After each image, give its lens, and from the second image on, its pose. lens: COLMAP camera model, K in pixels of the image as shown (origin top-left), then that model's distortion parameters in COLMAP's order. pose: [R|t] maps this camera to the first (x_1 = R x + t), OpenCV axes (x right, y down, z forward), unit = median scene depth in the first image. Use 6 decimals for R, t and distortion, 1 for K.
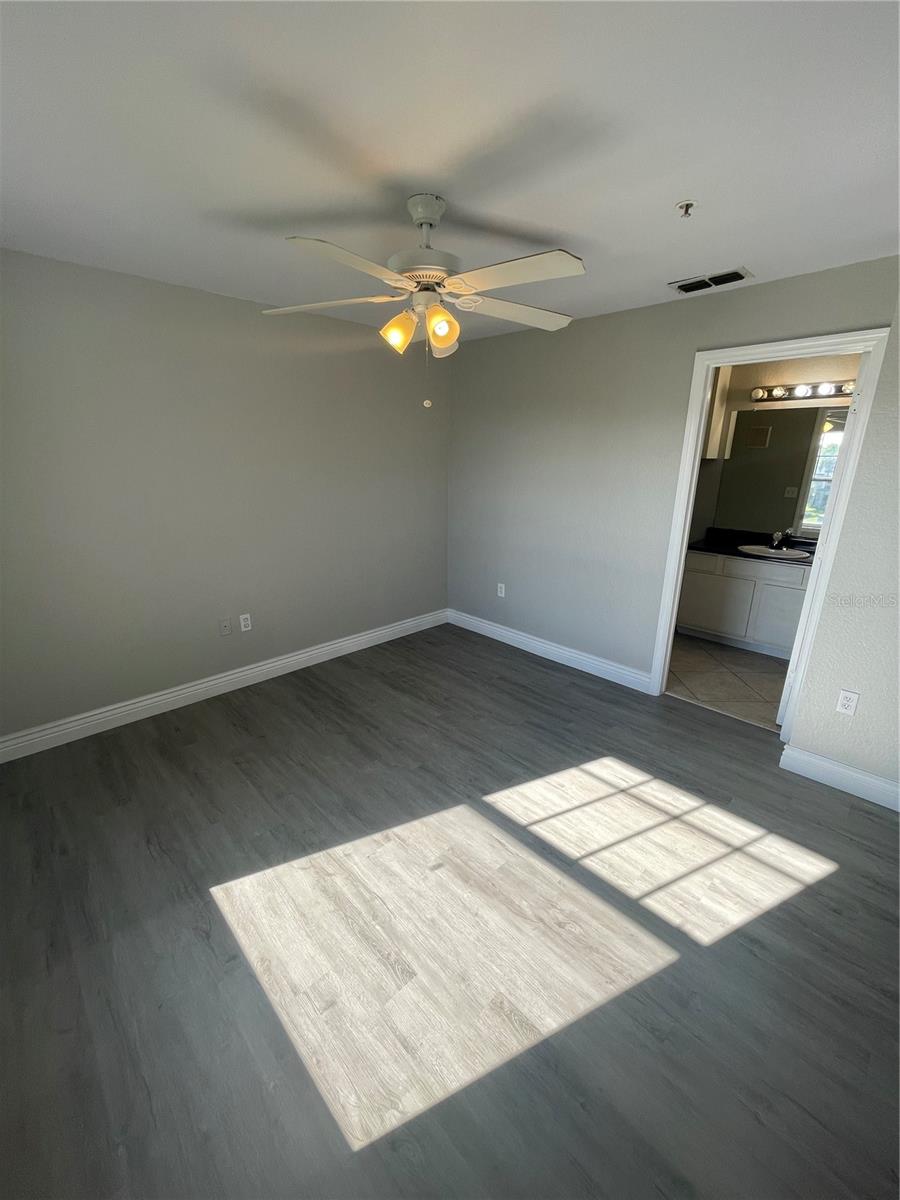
lens RADIAL K [[488.5, 0, 446.9], [0, 488.5, 595.4], [0, 0, 1]] dist [0.001673, 0.001504]
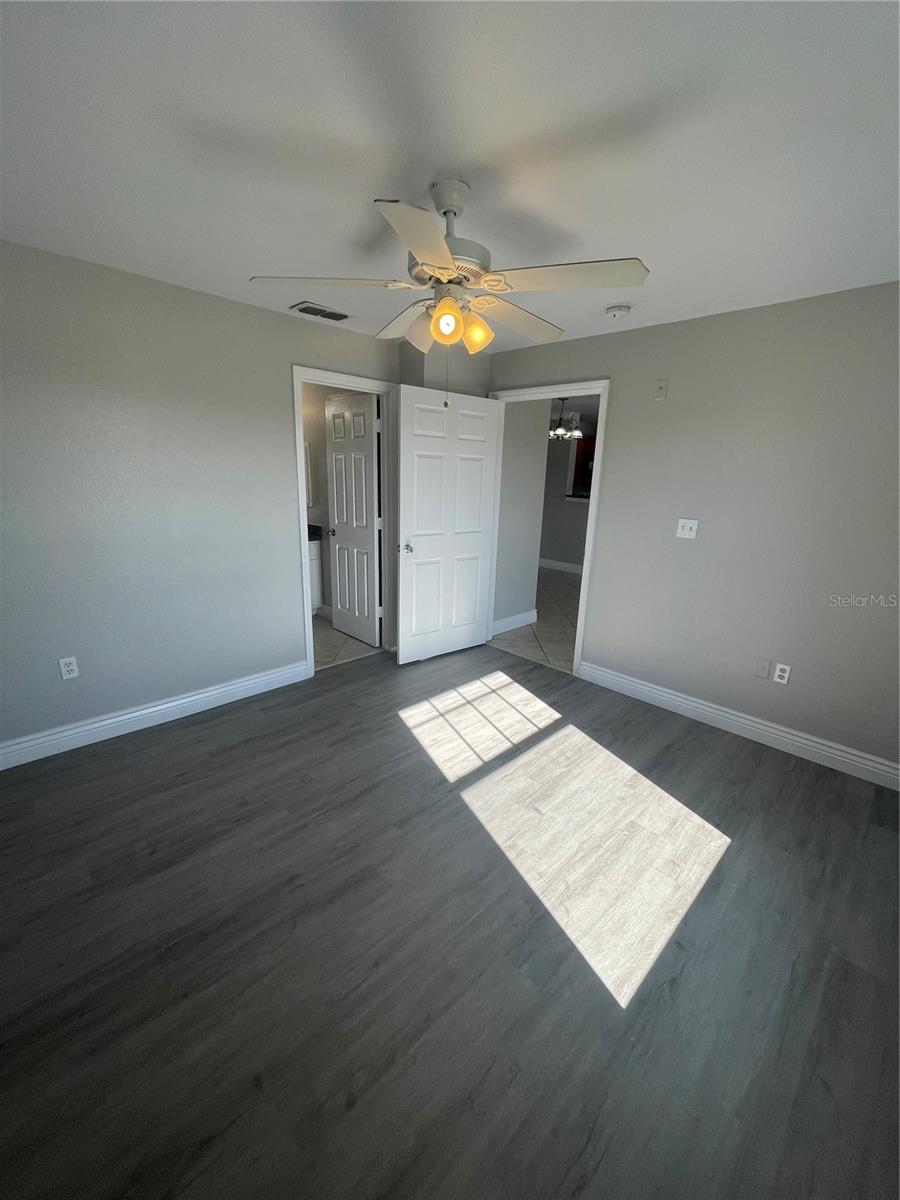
lens RADIAL K [[488.5, 0, 456.9], [0, 488.5, 600.4], [0, 0, 1]] dist [0.001673, 0.001504]
pose [[-0.024011, -0.271848, 0.962041, -0.995540], [0.252046, 0.929585, 0.268968, -0.281302], [-0.967417, 0.248937, 0.046199, 0.992155]]
